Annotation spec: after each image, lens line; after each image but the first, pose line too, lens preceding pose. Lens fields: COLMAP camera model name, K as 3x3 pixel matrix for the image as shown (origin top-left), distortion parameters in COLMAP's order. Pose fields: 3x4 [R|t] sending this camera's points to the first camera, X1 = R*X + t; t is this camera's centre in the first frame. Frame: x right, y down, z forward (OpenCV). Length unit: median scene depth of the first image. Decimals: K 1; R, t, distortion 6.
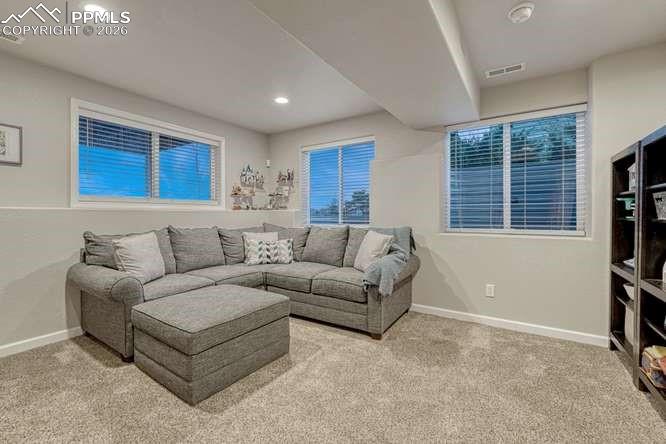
lens RADIAL K [[279.4, 0, 335.5], [0, 279.4, 218.5], [0, 0, 1]] dist [-0.014616, 0.001907]
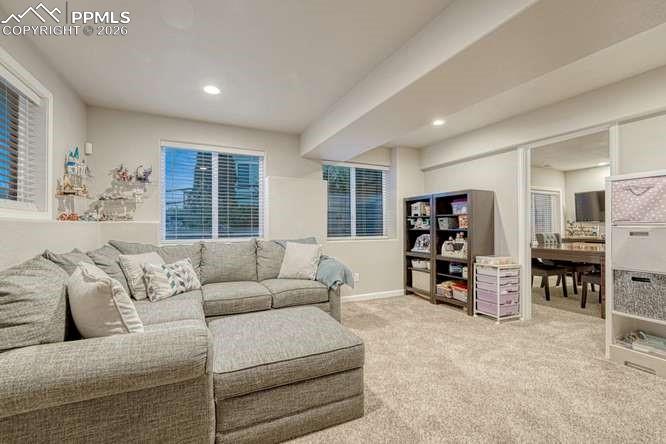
lens RADIAL K [[279.4, 0, 335.1], [0, 279.4, 224.2], [0, 0, 1]] dist [-0.014616, 0.001907]
pose [[0.531352, 0.004601, 0.847138, -0.740527], [0.011579, 0.999852, -0.012693, -0.011525], [-0.847072, 0.016554, 0.531221, 0.270779]]
